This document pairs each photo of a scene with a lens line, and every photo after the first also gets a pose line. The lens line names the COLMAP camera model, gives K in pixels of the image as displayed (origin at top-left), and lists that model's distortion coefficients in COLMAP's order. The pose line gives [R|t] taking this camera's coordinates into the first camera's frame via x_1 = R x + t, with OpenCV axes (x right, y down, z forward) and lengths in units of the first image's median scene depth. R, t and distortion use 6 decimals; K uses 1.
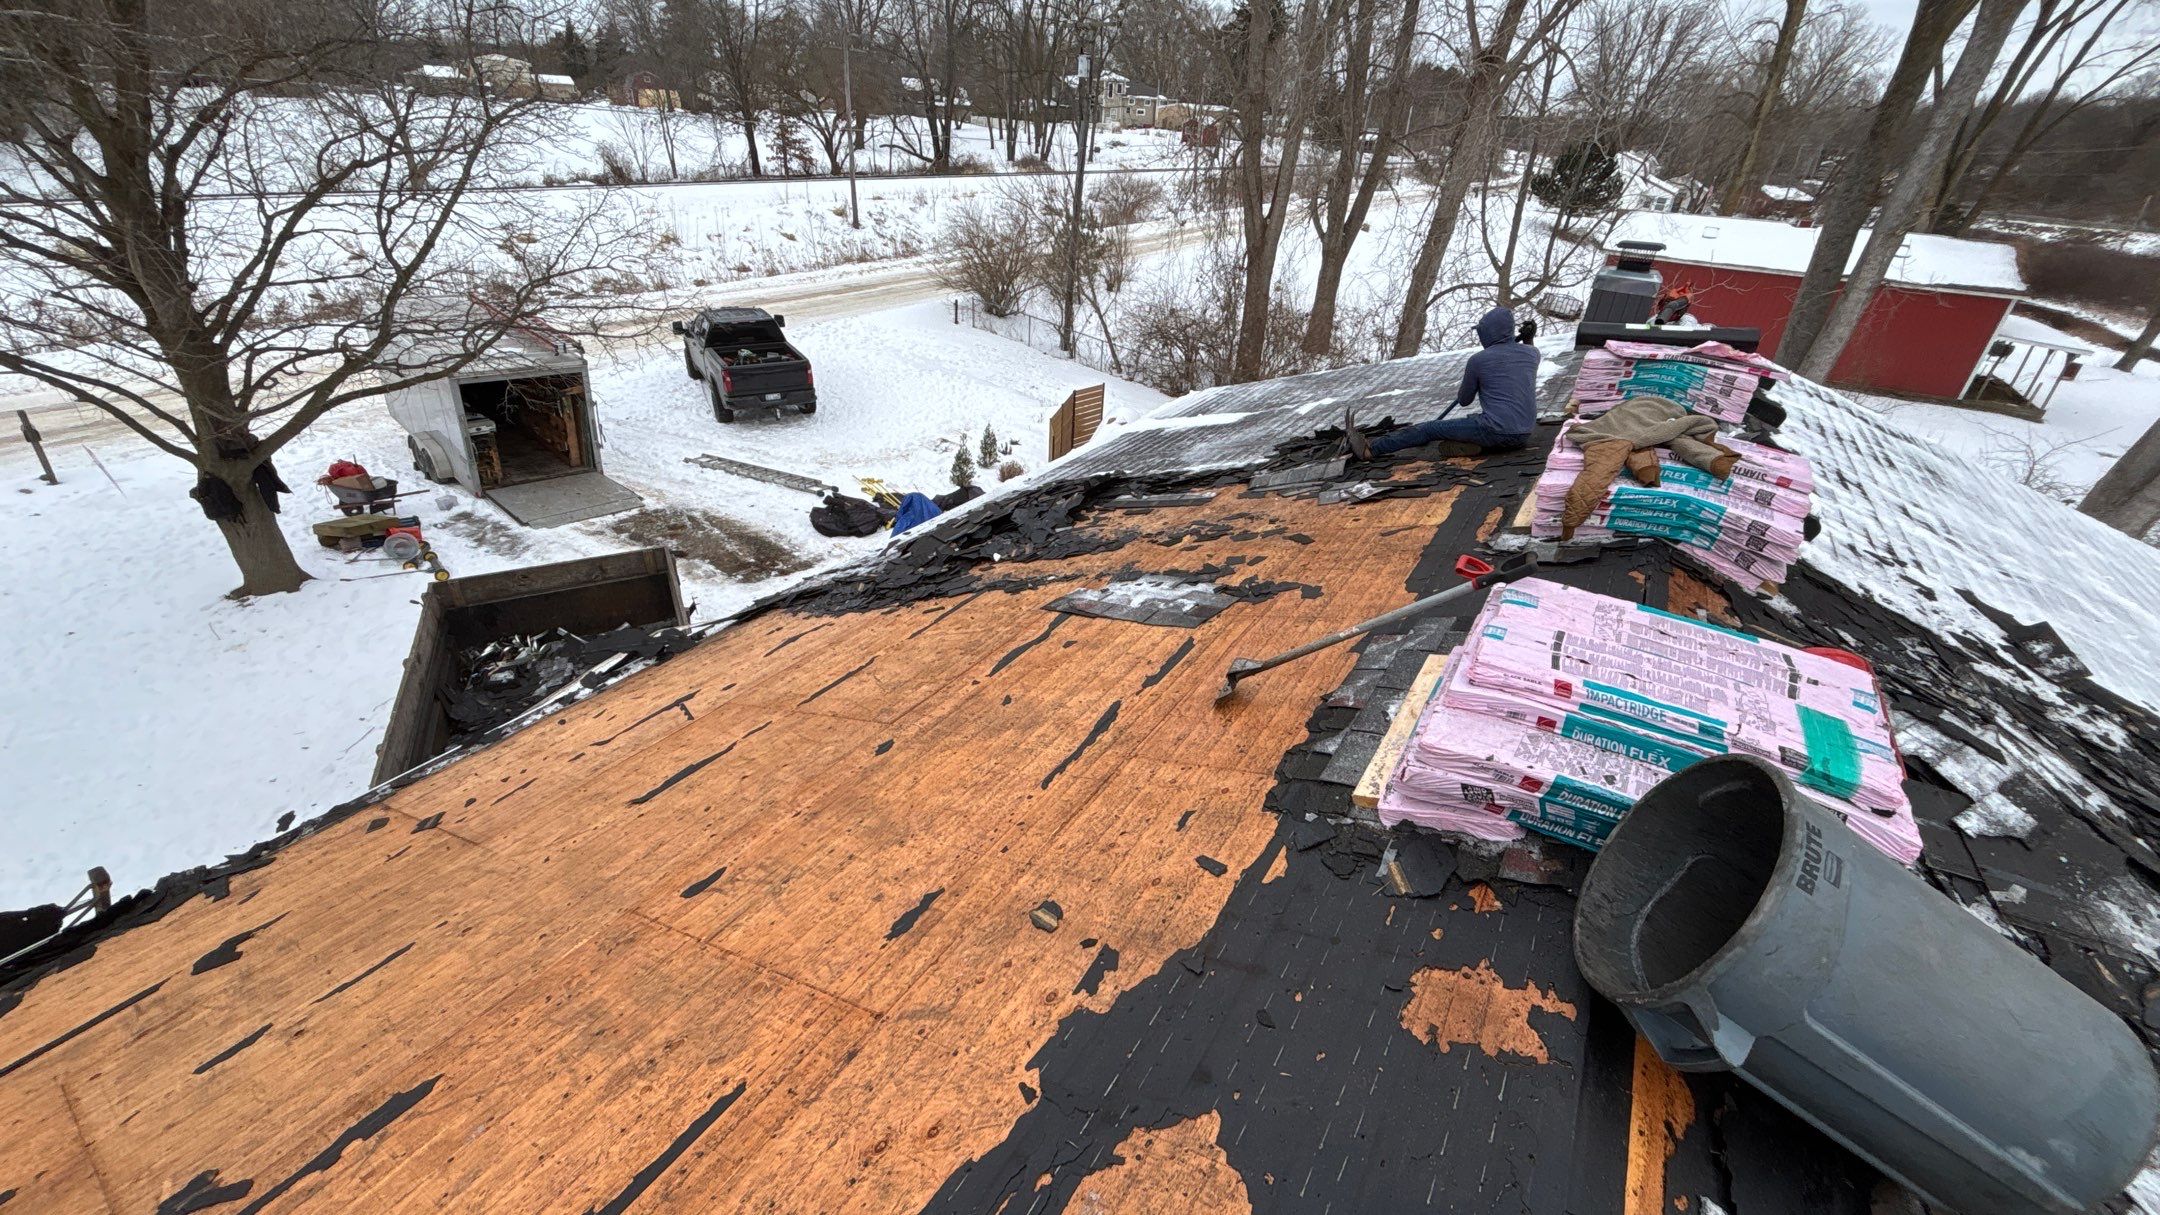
lens RADIAL K [[881.8, 0, 1084.8], [0, 881.8, 612.3], [0, 0, 1]] dist [0.006657, 0.000325]
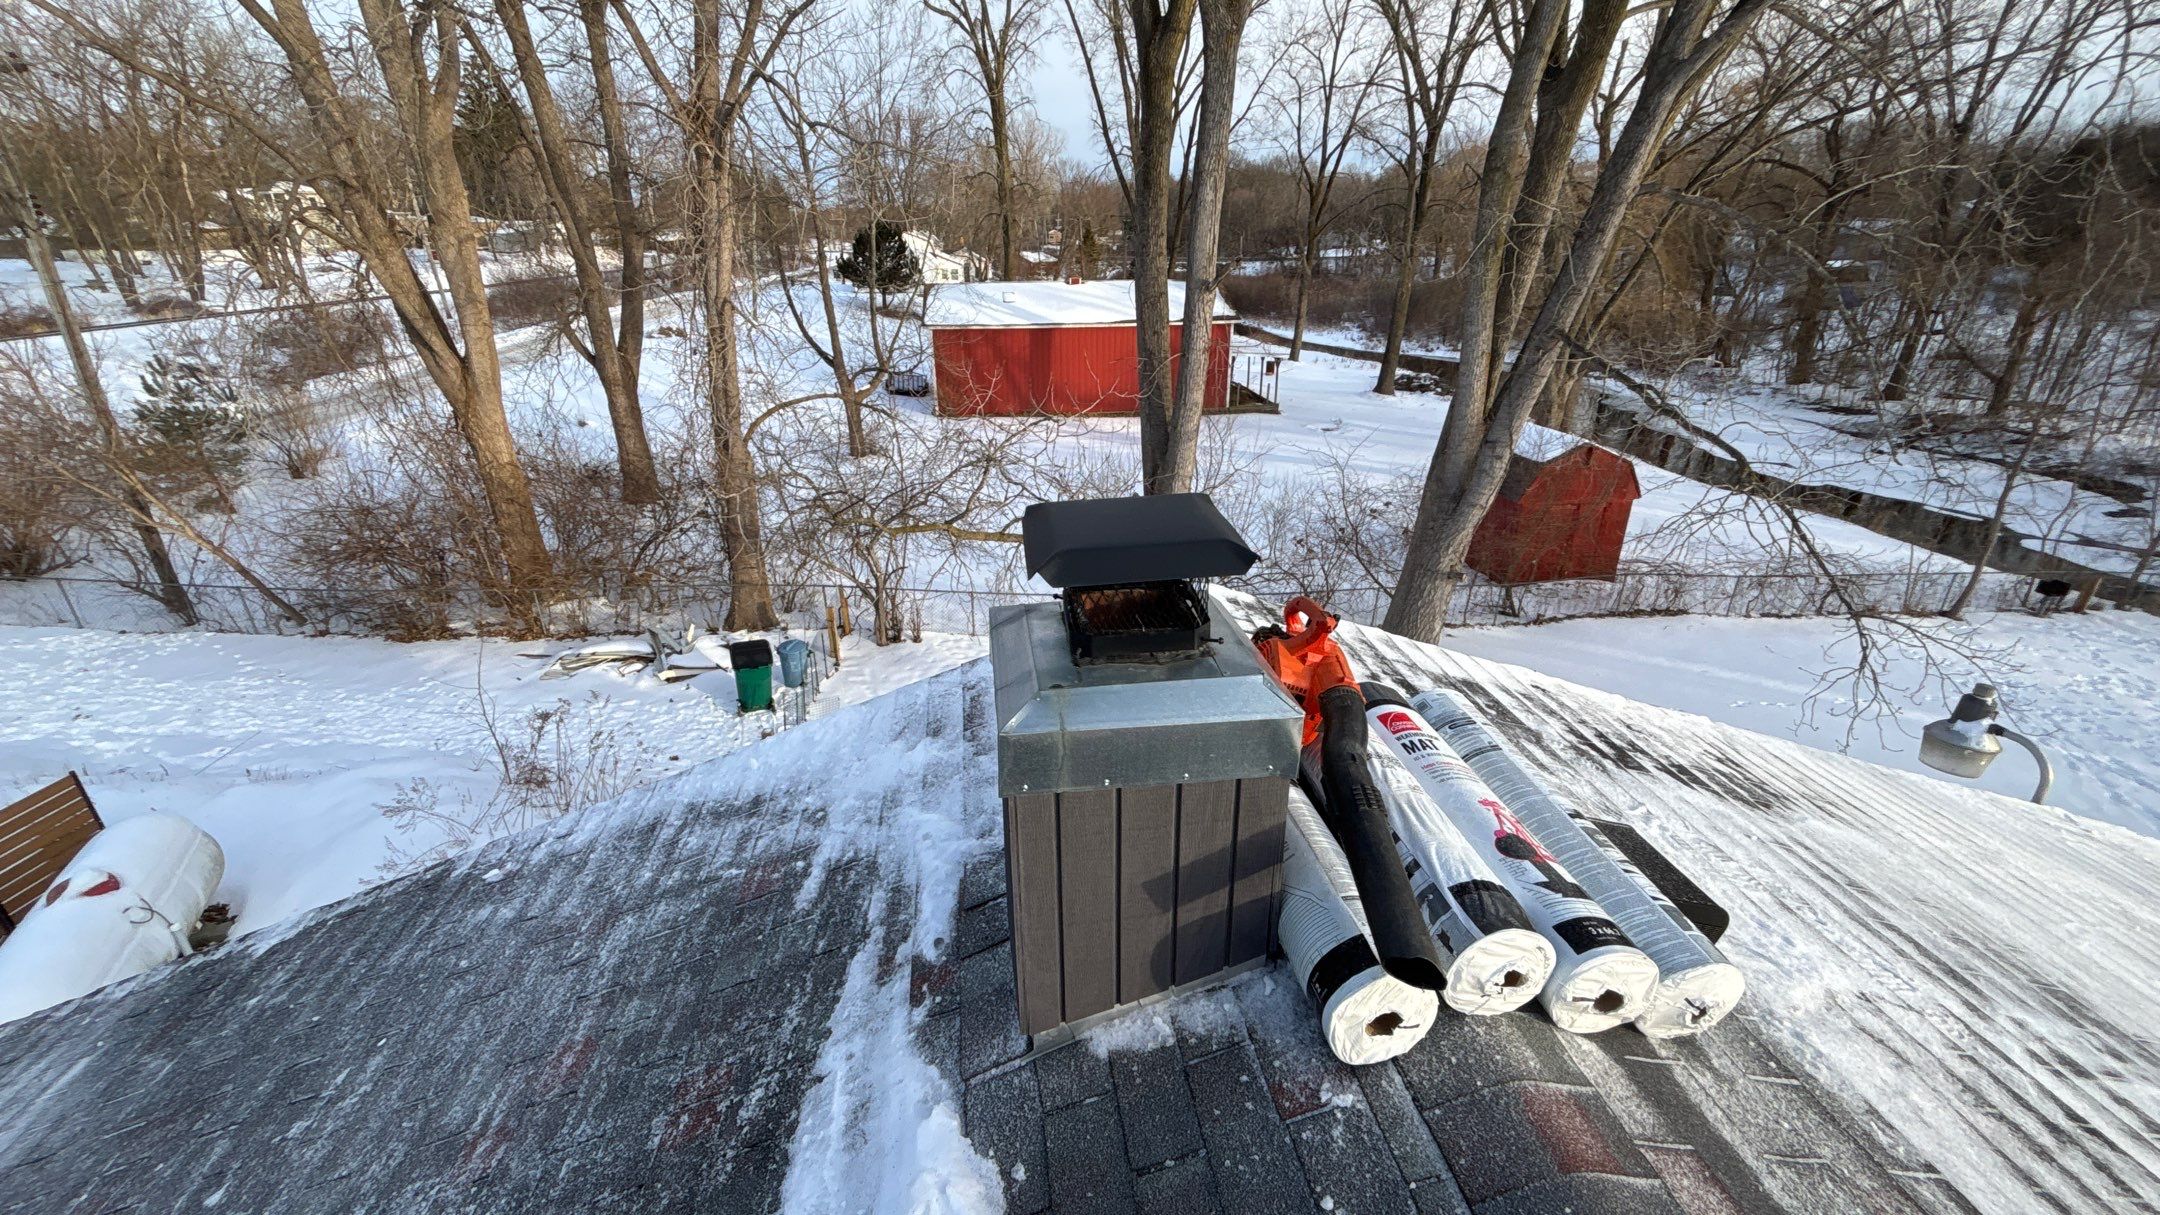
lens RADIAL K [[856.1, 0, 1080.0], [0, 856.1, 607.5], [0, 0, 1]] dist [0.000006, -0.000290]
pose [[0.777252, -0.309702, 0.547690, 0.110414], [0.353058, 0.935189, 0.027781, -0.089103], [-0.520797, 0.171773, 0.836220, 0.183931]]
